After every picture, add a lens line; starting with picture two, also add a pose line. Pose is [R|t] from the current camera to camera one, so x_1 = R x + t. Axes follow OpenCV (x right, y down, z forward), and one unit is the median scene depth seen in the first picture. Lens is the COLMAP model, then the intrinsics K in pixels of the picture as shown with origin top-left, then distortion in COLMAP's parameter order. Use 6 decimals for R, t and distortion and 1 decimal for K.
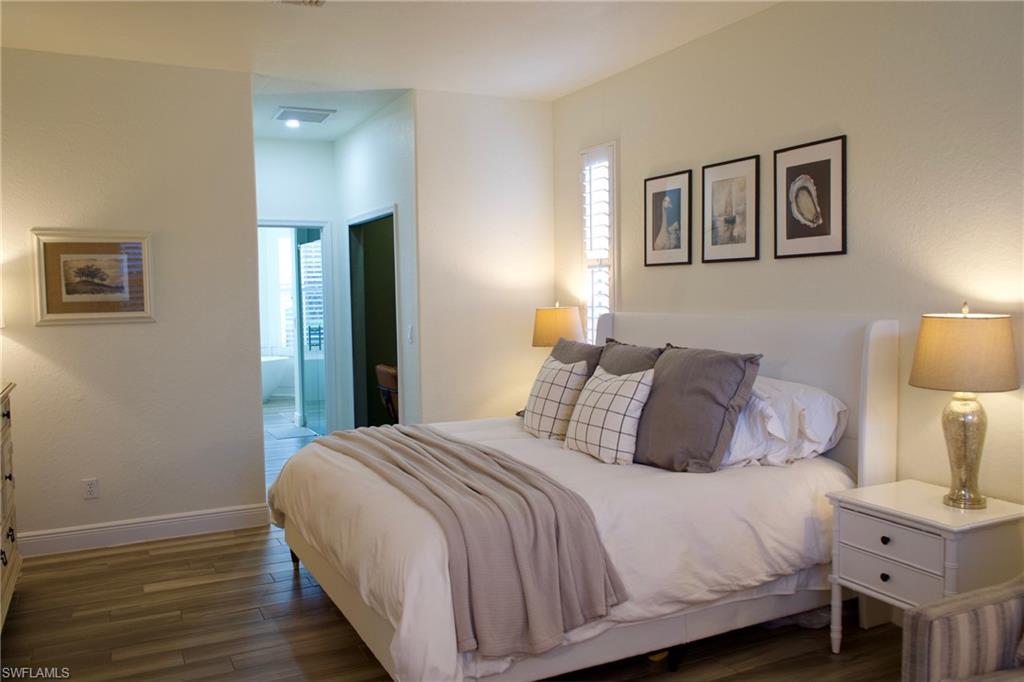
lens RADIAL K [[821.5, 0, 508.9], [0, 821.5, 339.1], [0, 0, 1]] dist [-0.009021, 0.003129]
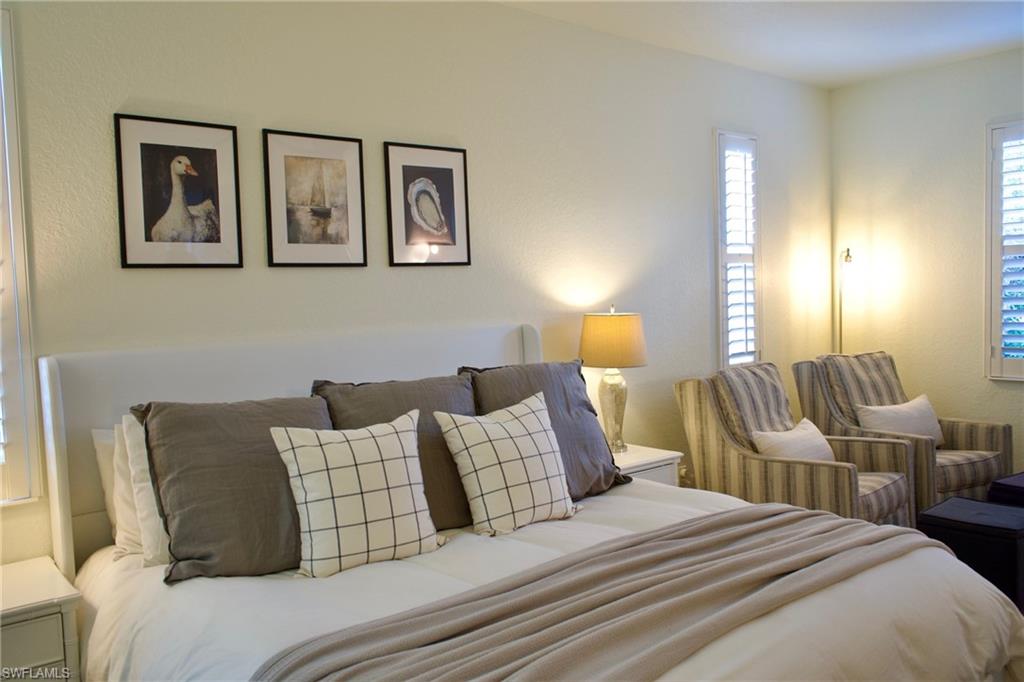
lens RADIAL K [[821.5, 0, 508.9], [0, 821.5, 339.1], [0, 0, 1]] dist [-0.009021, 0.003129]
pose [[-0.226889, -0.022297, 0.973665, -0.525265], [0.098601, 0.994075, 0.045741, -0.047165], [-0.968917, 0.106382, -0.223346, 1.037934]]
